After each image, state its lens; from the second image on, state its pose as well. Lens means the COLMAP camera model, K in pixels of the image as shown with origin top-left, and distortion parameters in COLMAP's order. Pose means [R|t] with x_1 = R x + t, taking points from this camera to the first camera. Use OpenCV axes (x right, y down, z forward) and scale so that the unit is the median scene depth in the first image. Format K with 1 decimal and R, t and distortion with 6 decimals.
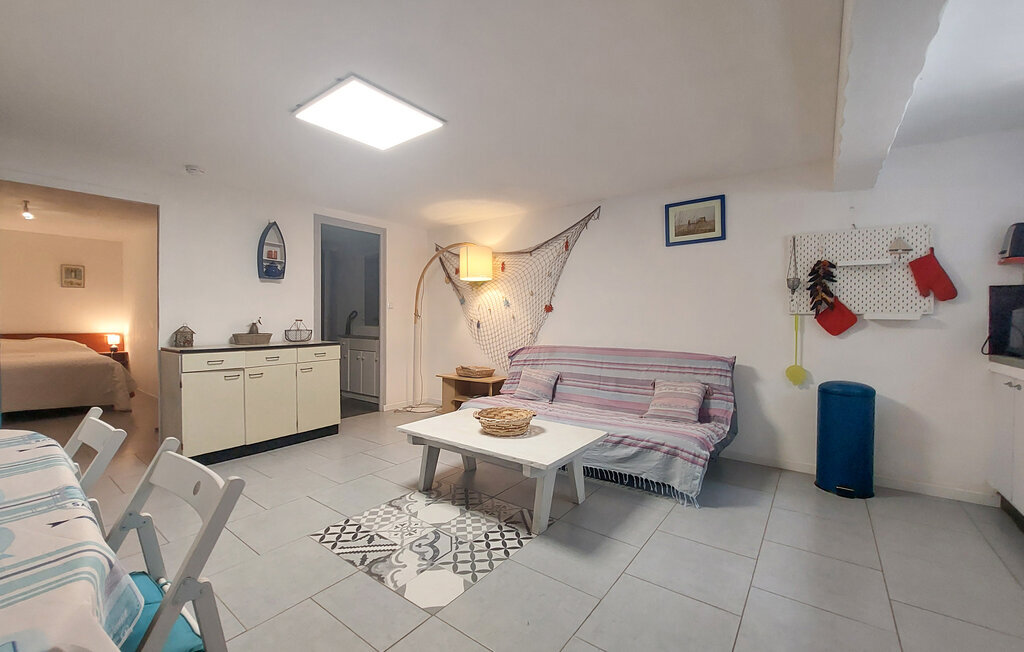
lens RADIAL K [[408.5, 0, 505.0], [0, 408.5, 321.1], [0, 0, 1]] dist [-0.019124, -0.000391]
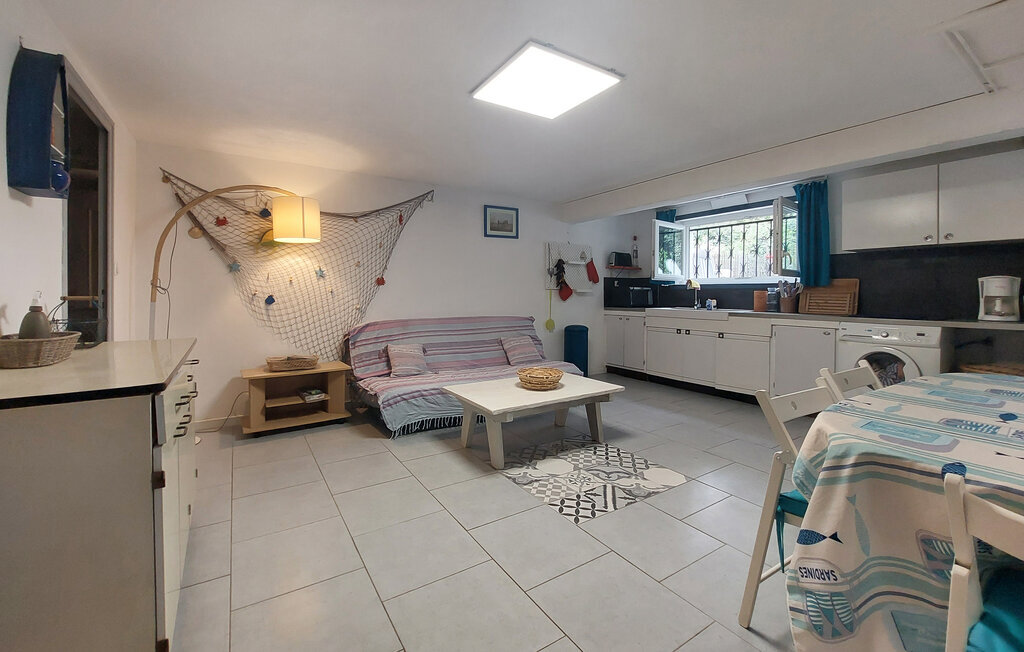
lens RADIAL K [[408.5, 0, 500.9], [0, 408.5, 299.2], [0, 0, 1]] dist [-0.019124, -0.000391]
pose [[0.371255, -0.021874, 0.928273, -1.185490], [0.004367, 0.999753, 0.021811, -0.016266], [-0.928521, -0.004043, 0.371258, 0.678690]]
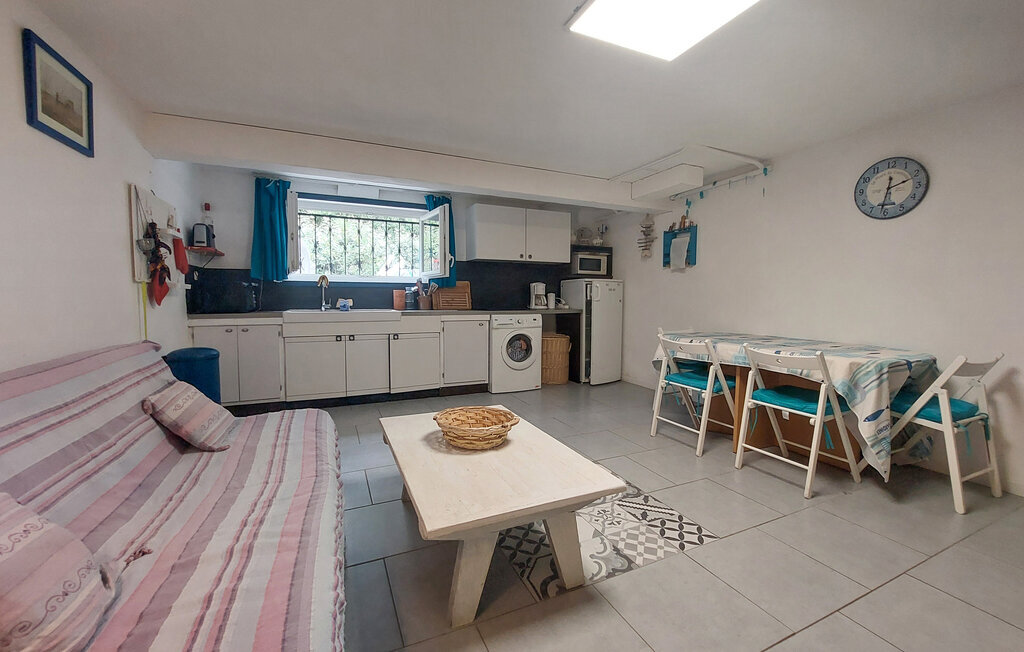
lens RADIAL K [[408.5, 0, 491.4], [0, 408.5, 323.6], [0, 0, 1]] dist [-0.019124, -0.000391]
pose [[-0.859574, -0.047617, 0.508788, -0.404100], [-0.009863, 0.997010, 0.076646, -0.002149], [-0.510917, 0.060865, -0.857473, 1.655439]]
